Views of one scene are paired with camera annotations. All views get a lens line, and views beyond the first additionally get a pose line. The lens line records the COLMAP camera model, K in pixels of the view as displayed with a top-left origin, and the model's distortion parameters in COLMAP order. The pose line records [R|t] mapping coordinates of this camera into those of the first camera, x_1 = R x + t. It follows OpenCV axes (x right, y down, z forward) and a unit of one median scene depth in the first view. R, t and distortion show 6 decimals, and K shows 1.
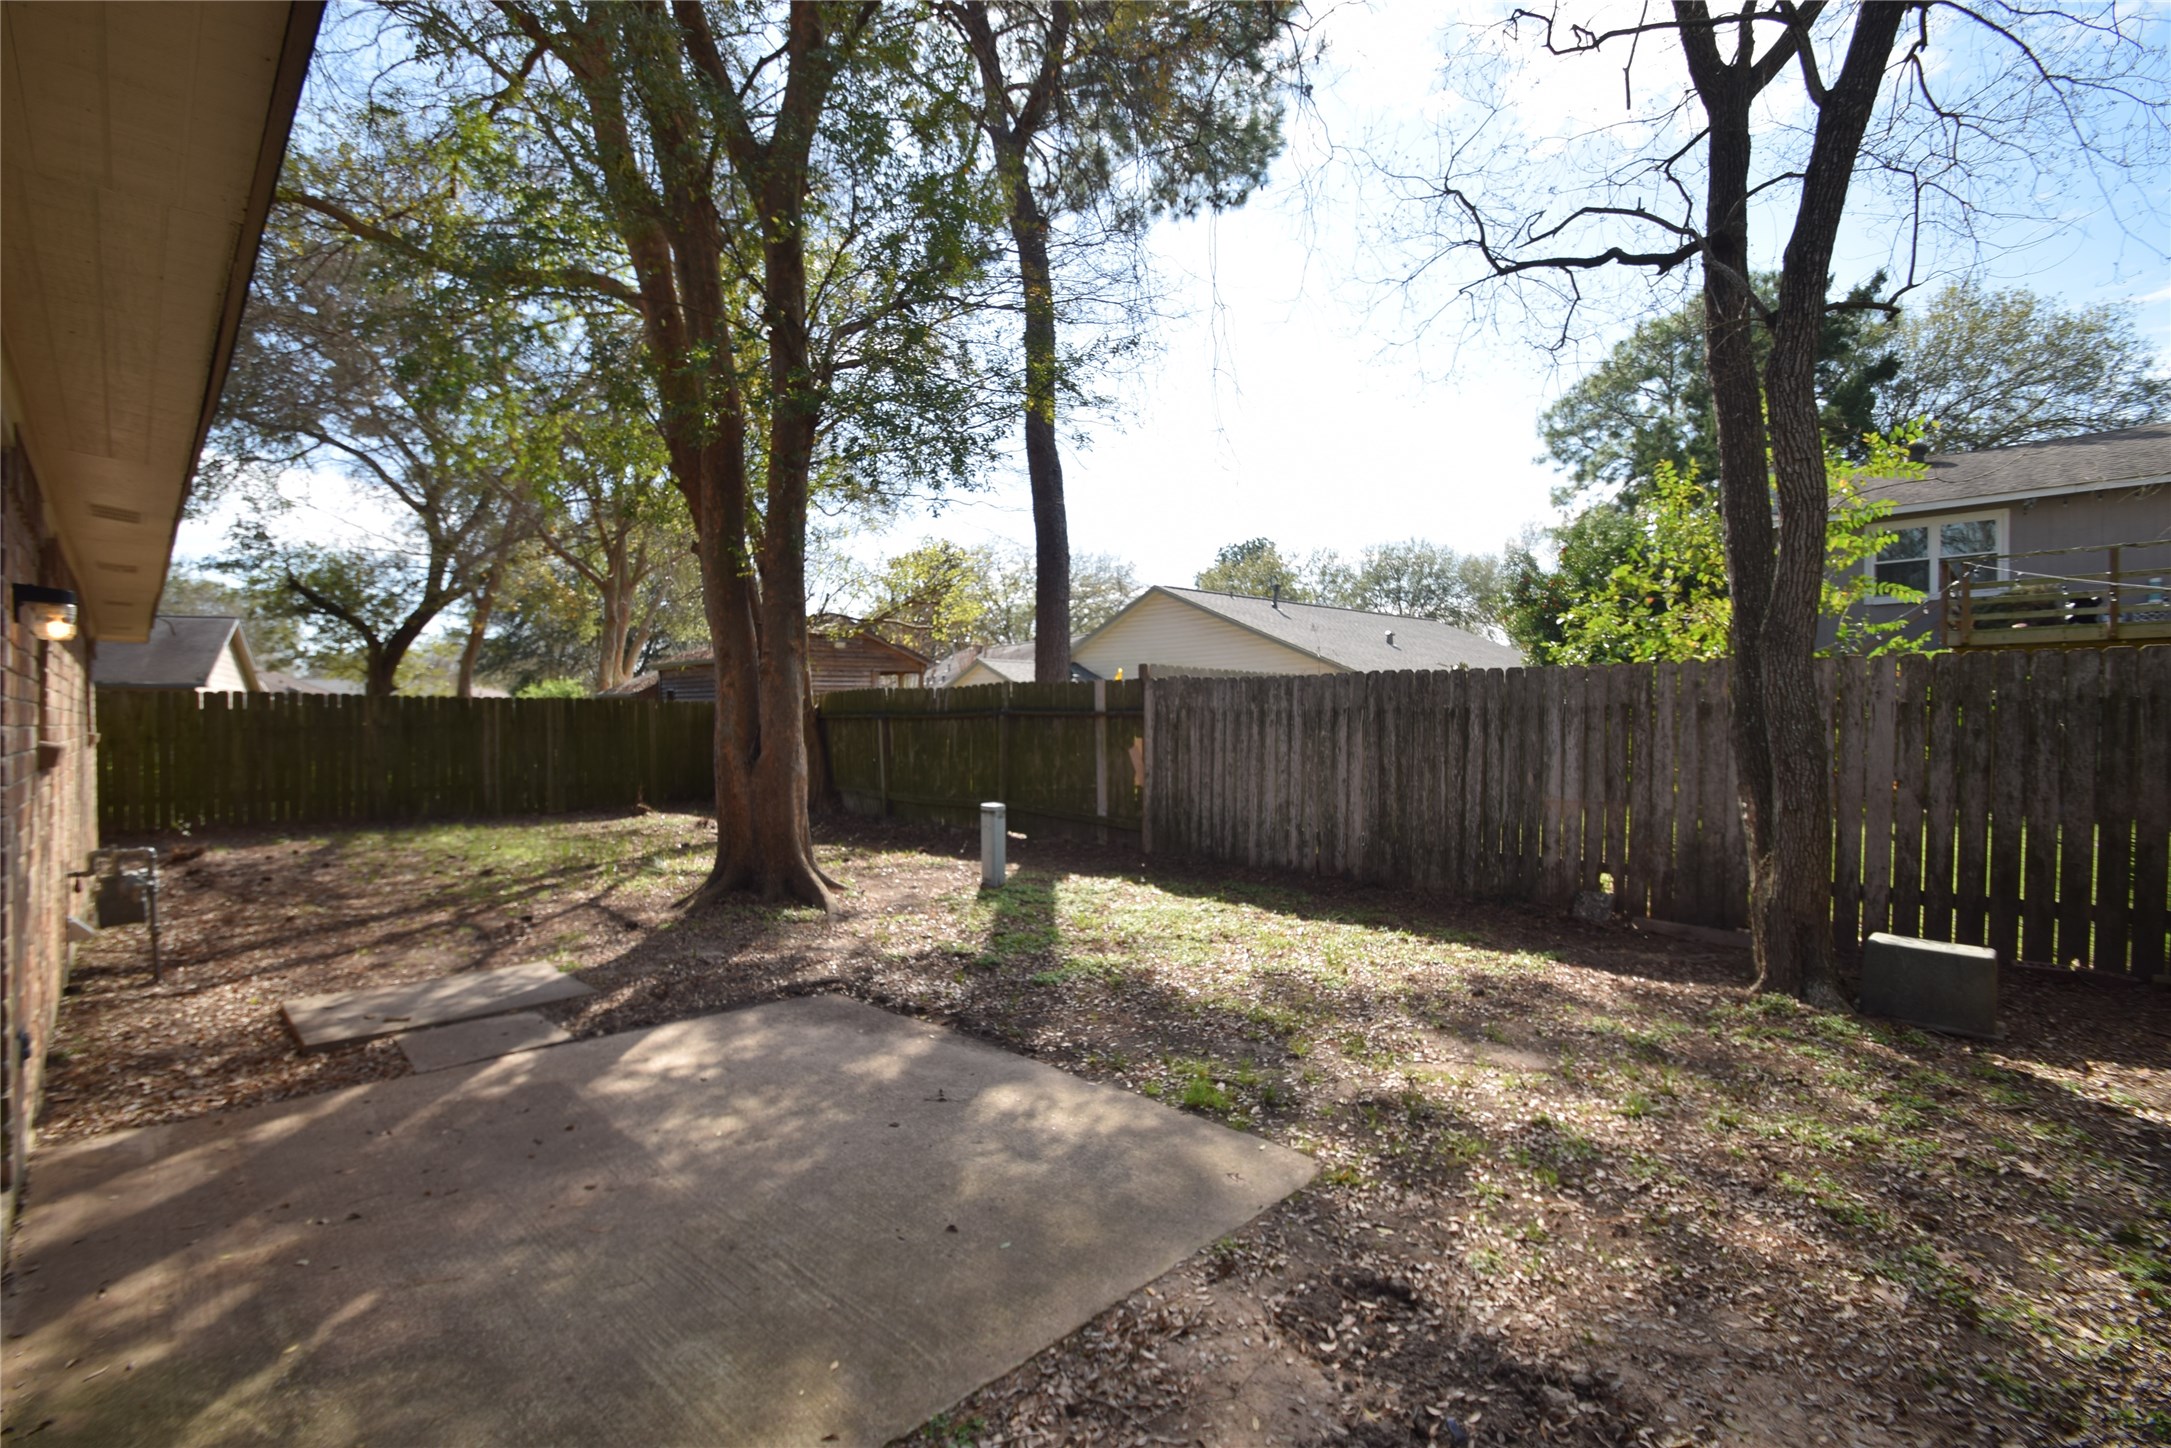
lens RADIAL K [[958.3, 0, 1076.7], [0, 958.3, 733.0], [0, 0, 1]] dist [-0.002932, -0.000427]
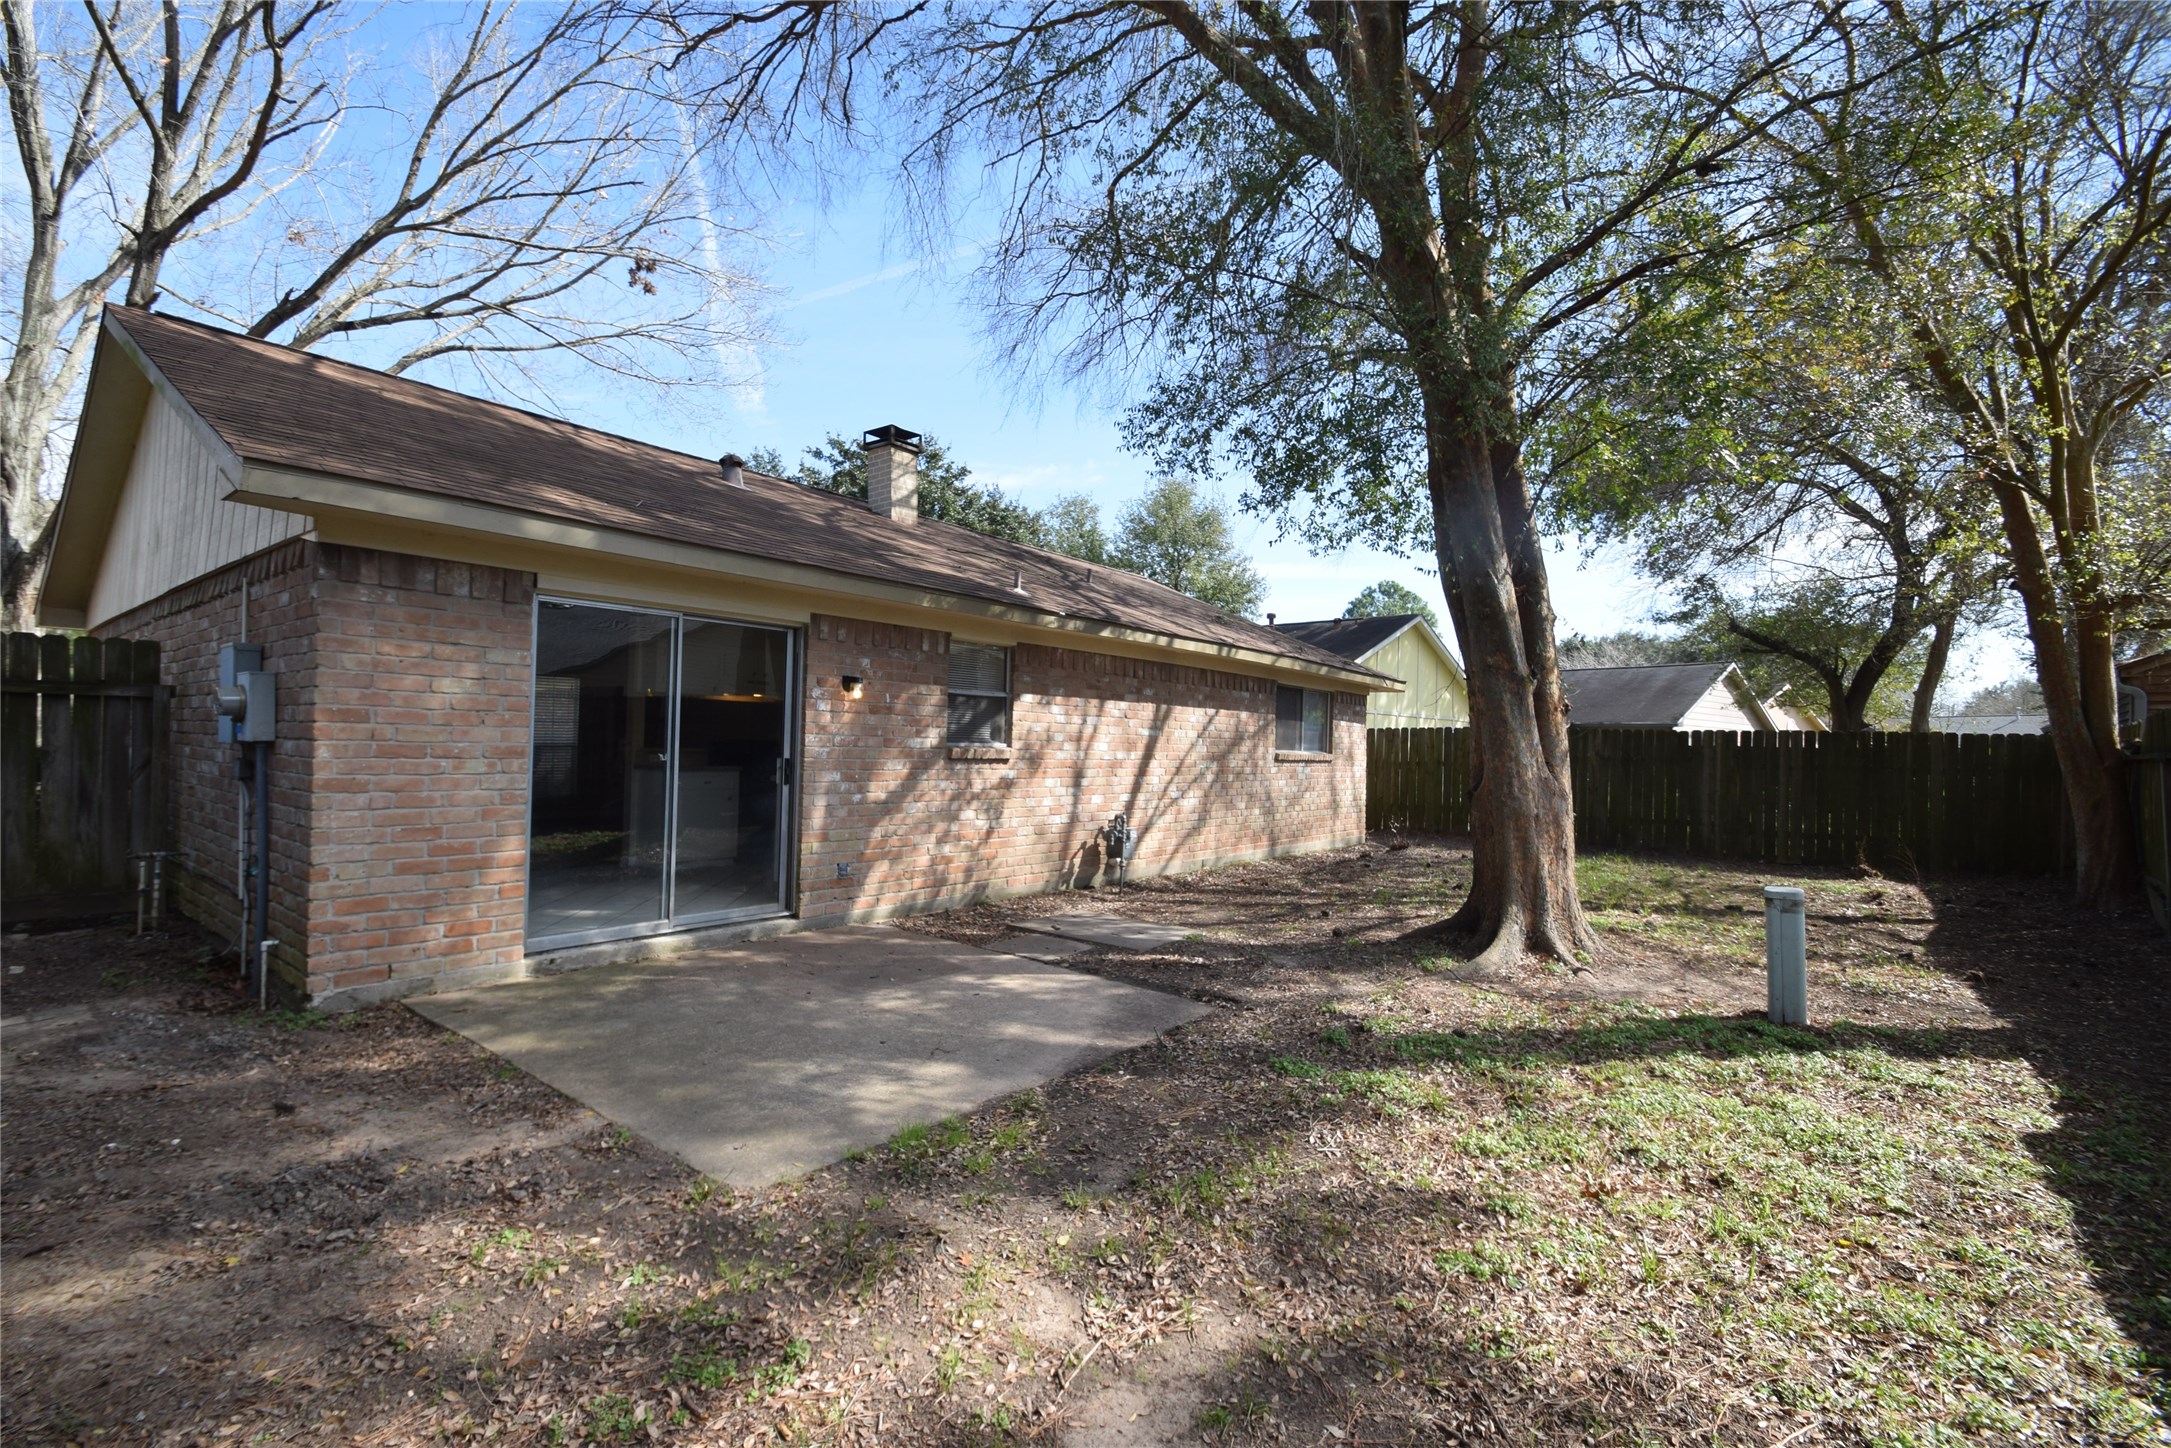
lens RADIAL K [[958.3, 0, 1076.7], [0, 958.3, 733.0], [0, 0, 1]] dist [-0.002932, -0.000427]
pose [[0.114952, -0.004226, -0.993362, 0.741257], [-0.039083, 0.999197, -0.008773, -0.008792], [0.992602, 0.039833, 0.114695, 0.704905]]
